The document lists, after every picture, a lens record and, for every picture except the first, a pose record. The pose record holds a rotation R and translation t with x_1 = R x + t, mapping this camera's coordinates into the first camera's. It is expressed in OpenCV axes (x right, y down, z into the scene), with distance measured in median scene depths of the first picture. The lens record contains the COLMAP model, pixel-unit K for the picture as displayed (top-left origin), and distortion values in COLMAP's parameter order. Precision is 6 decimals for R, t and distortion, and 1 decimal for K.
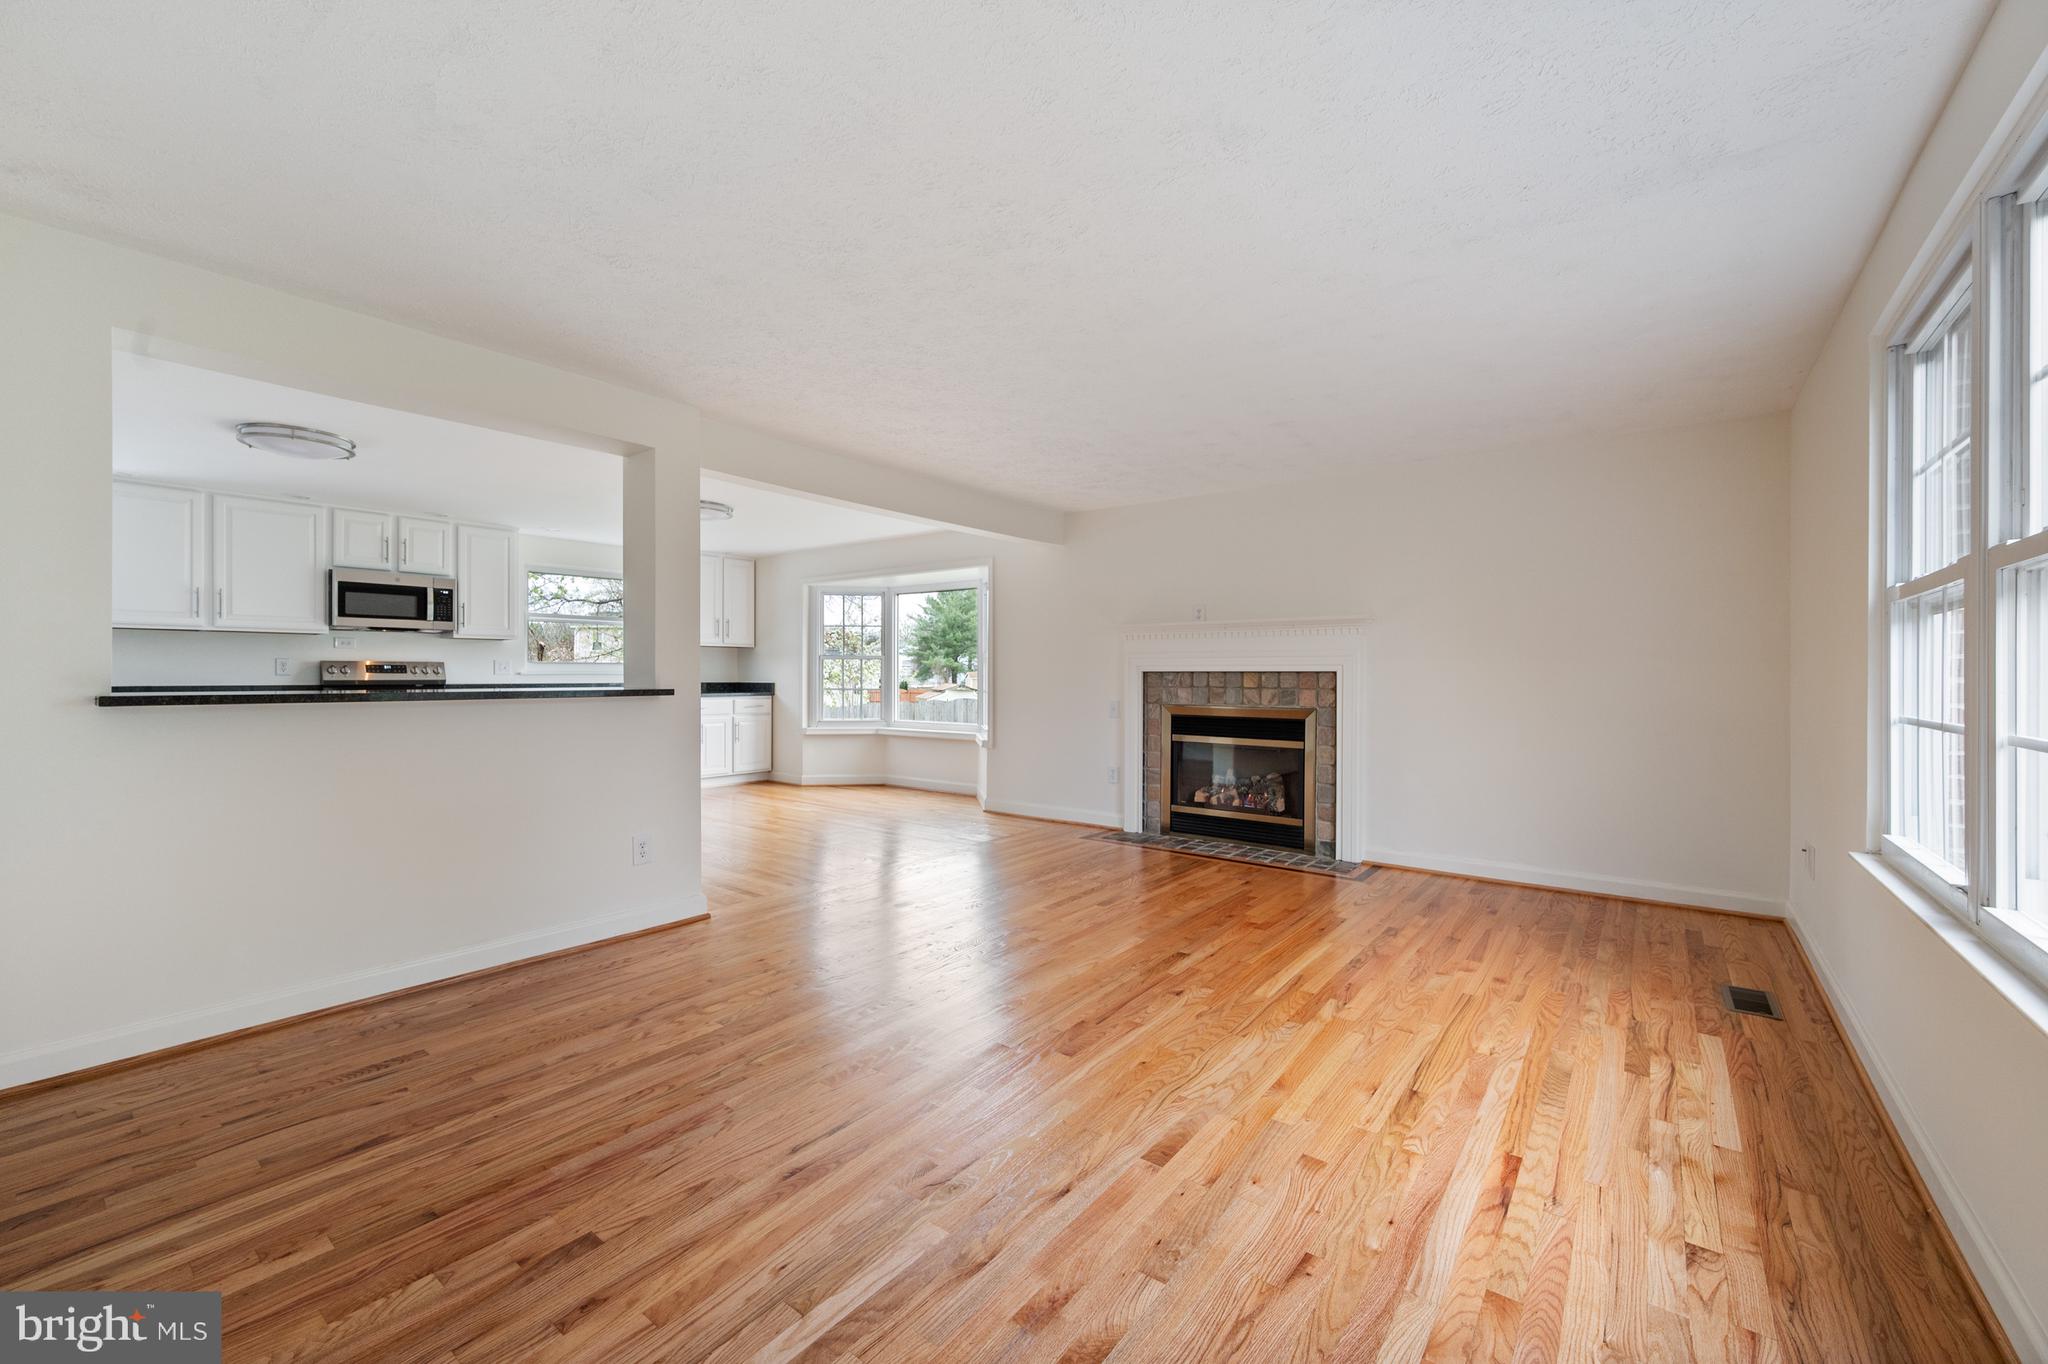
lens RADIAL K [[819.5, 0, 1033.4], [0, 819.5, 676.8], [0, 0, 1]] dist [0.001602, -0.000885]
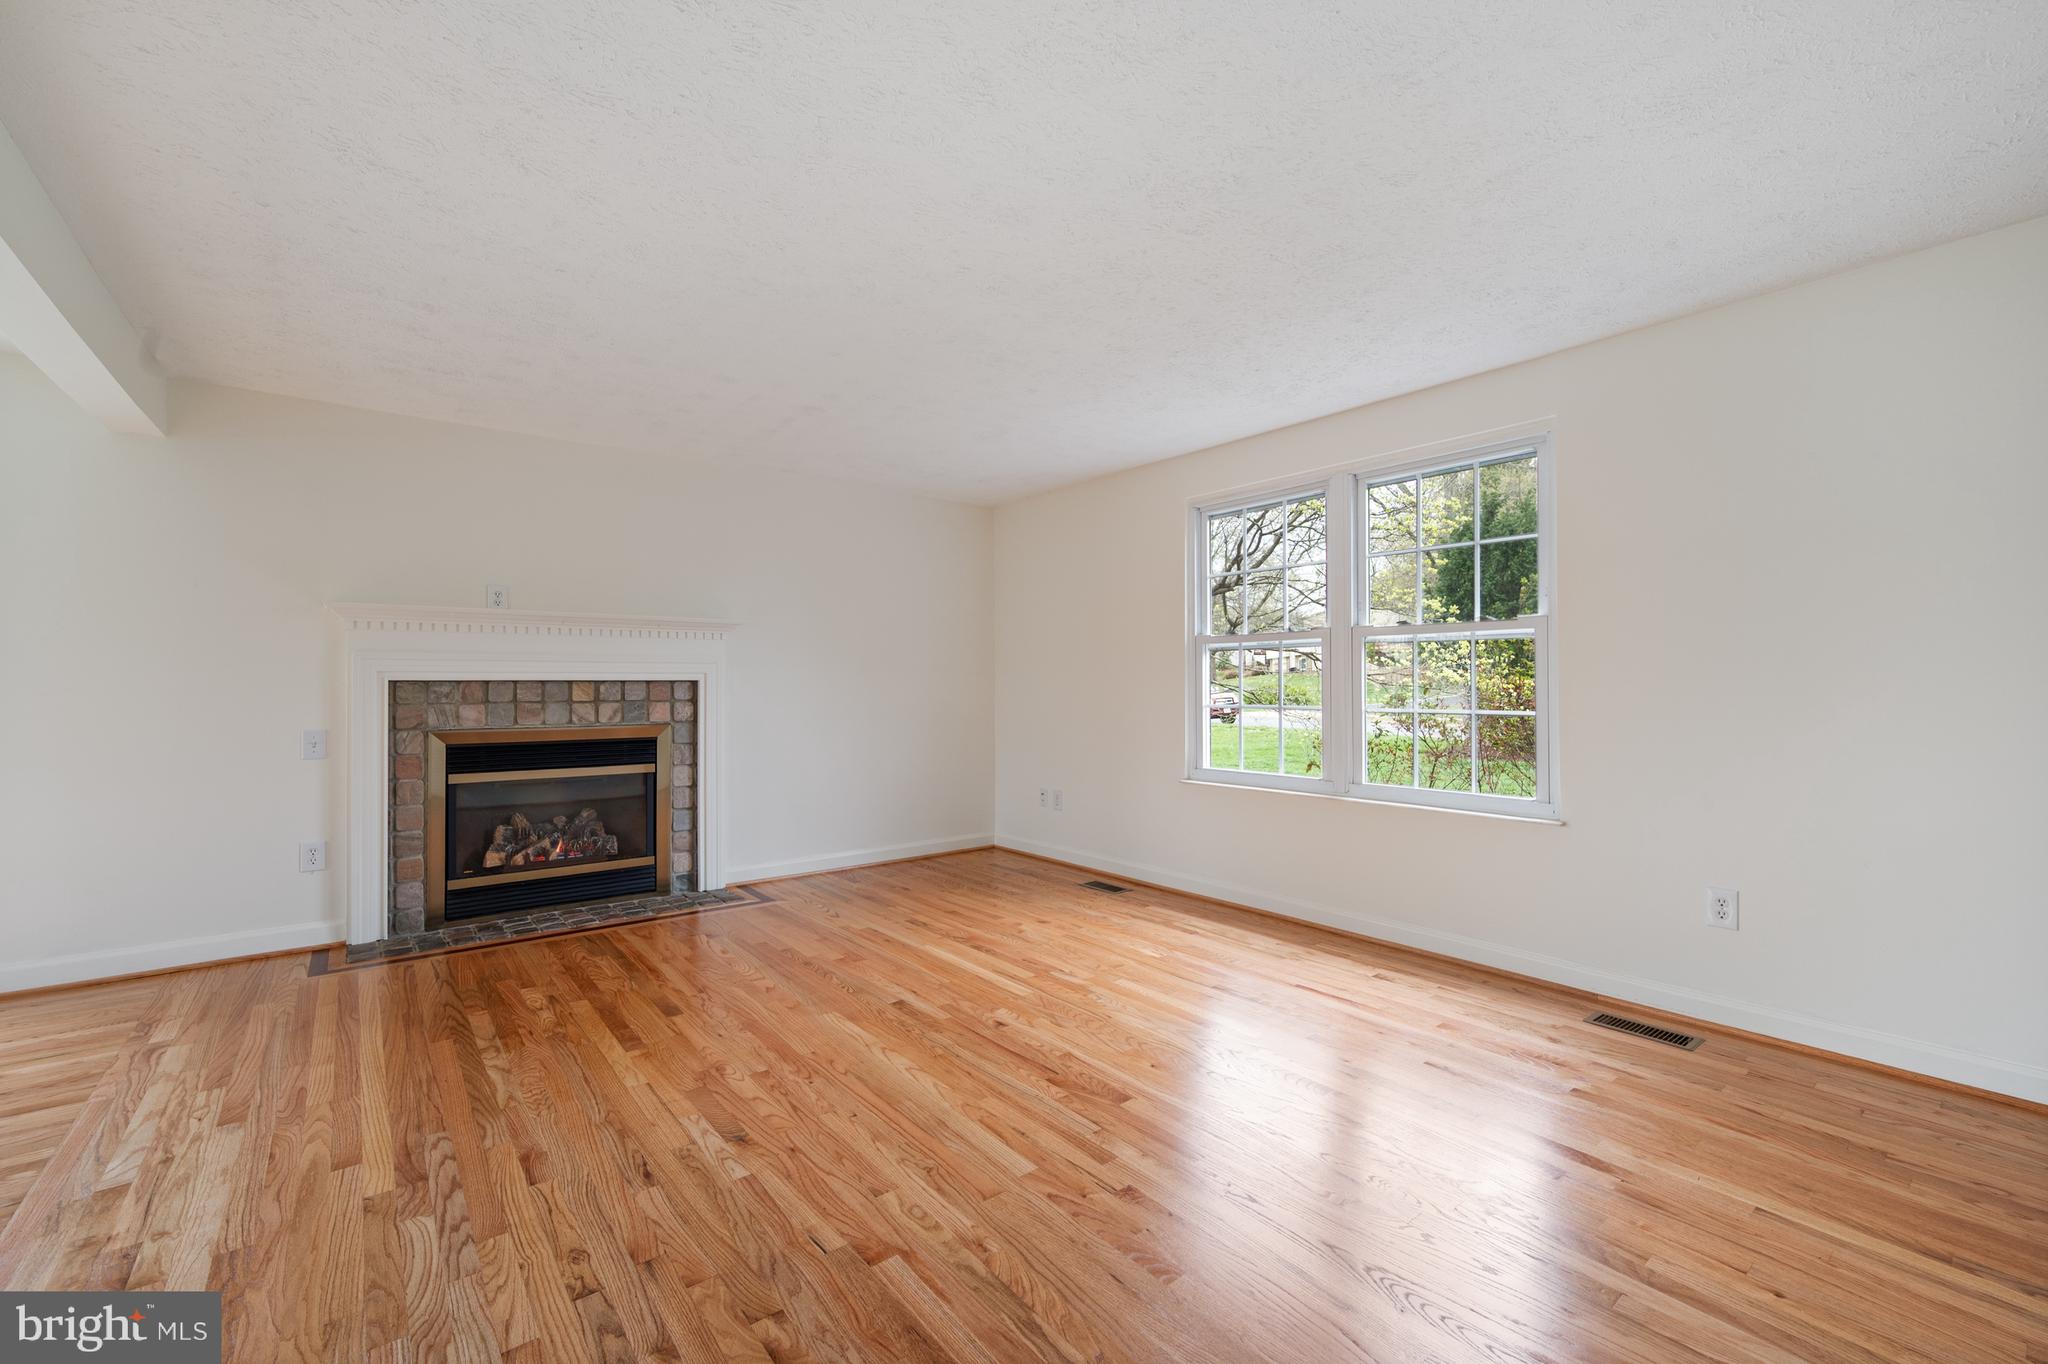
lens RADIAL K [[850.7, 0, 1033.5], [0, 850.7, 678.8], [0, 0, 1]] dist [-0.001692, -0.000270]
pose [[0.239753, 0.002098, 0.970832, -0.387493], [0.005502, 0.999979, -0.003520, -0.002842], [-0.970818, 0.006185, 0.239737, 0.370563]]
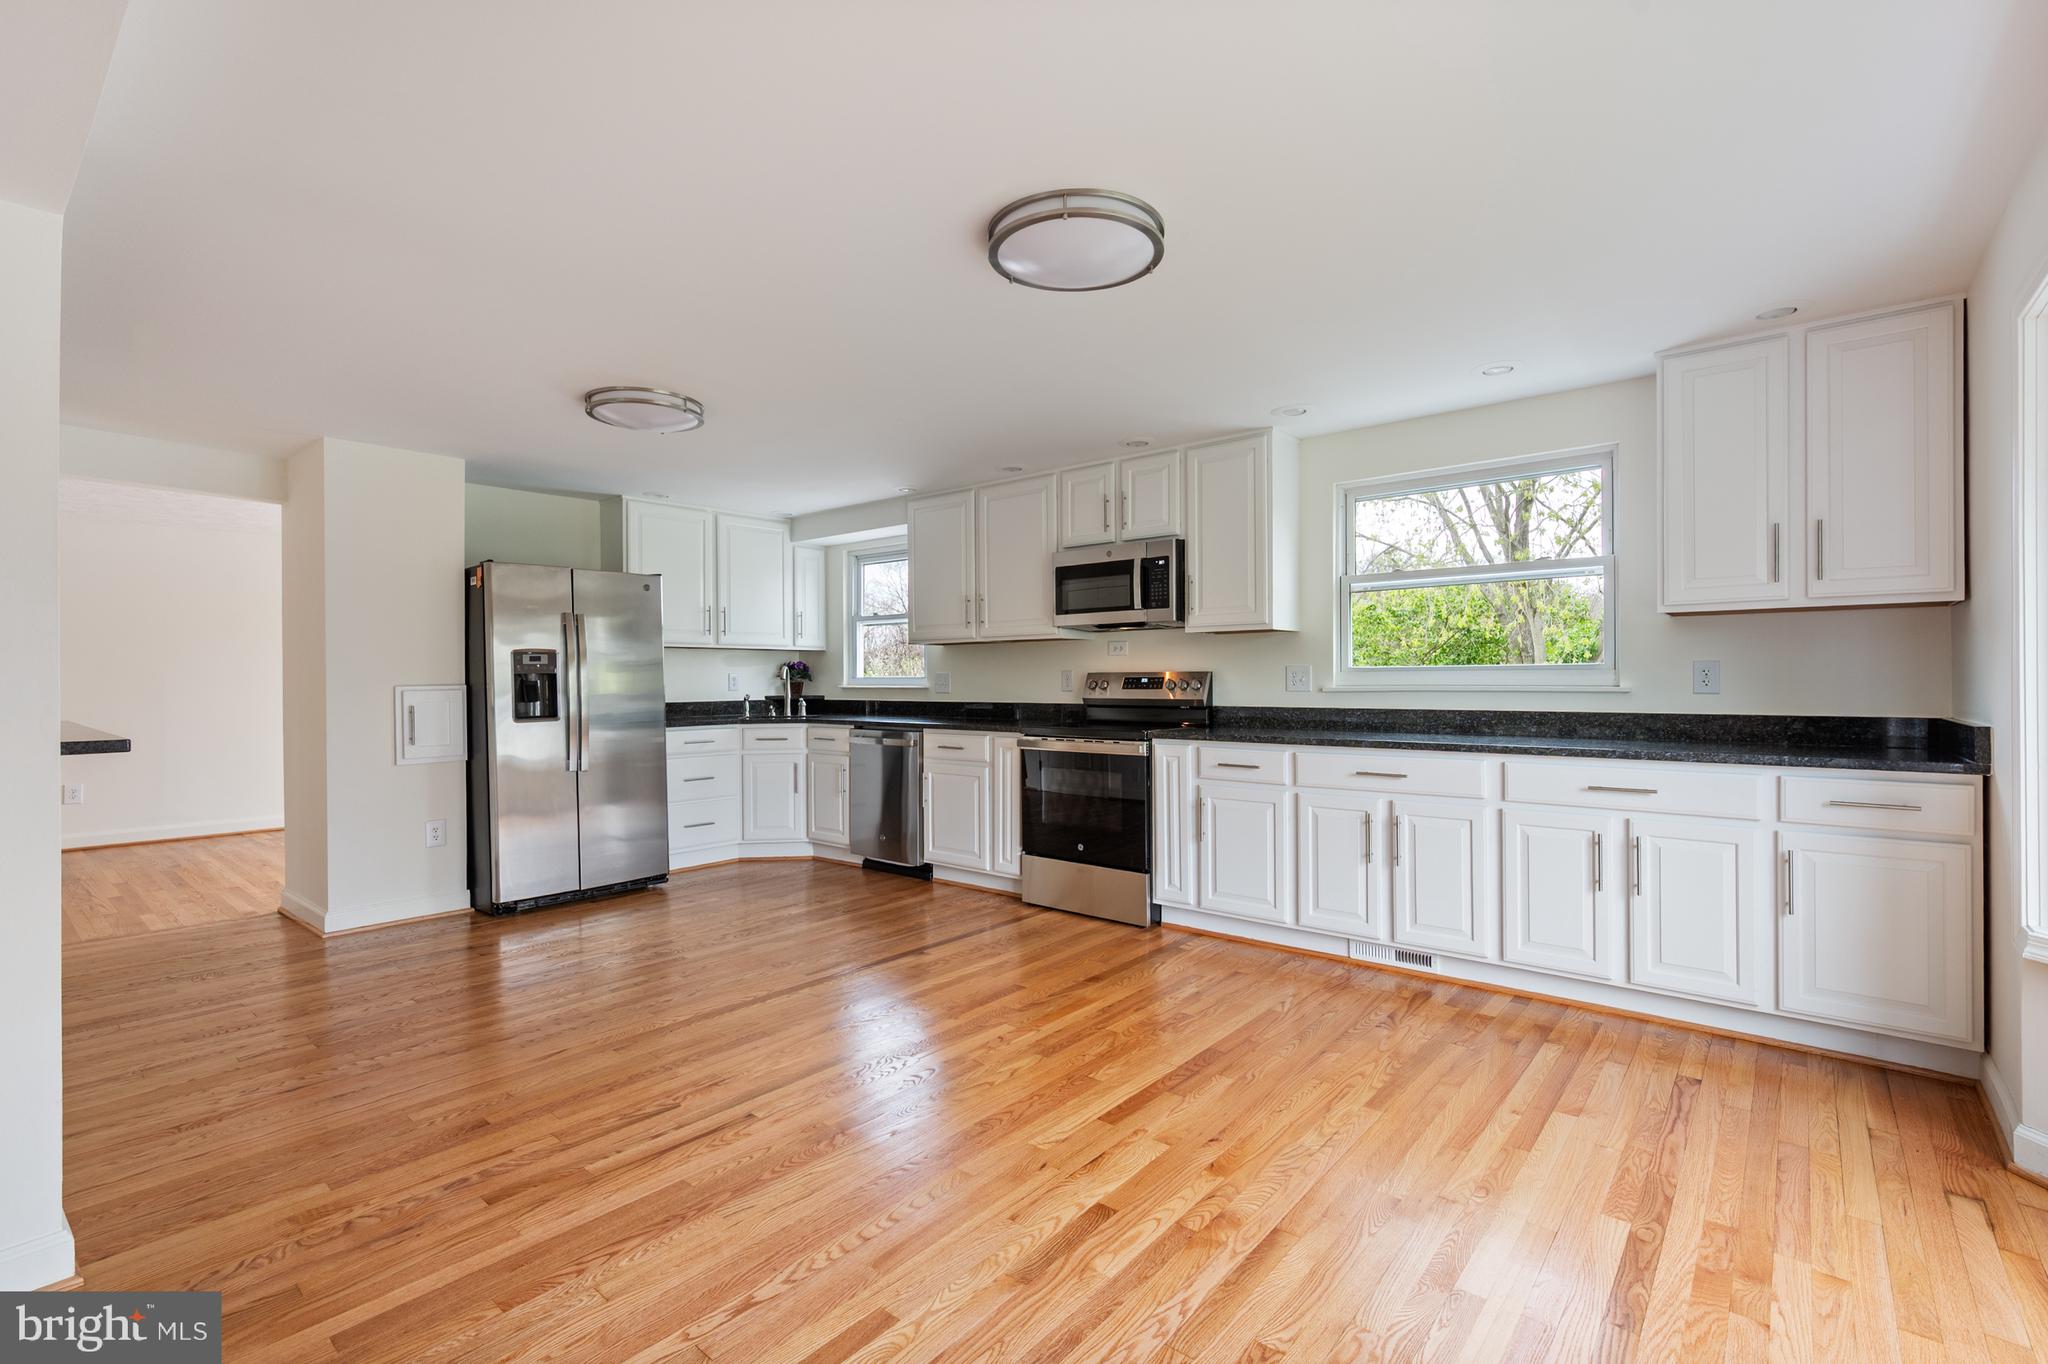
lens RADIAL K [[921.6, 0, 1019.3], [0, 921.6, 679.6], [0, 0, 1]] dist [0.001621, -0.001762]
pose [[-0.047491, -0.002365, -0.998869, -0.004640], [0.003032, 0.999992, -0.002512, -0.012448], [0.998867, -0.003148, -0.047484, 1.038555]]
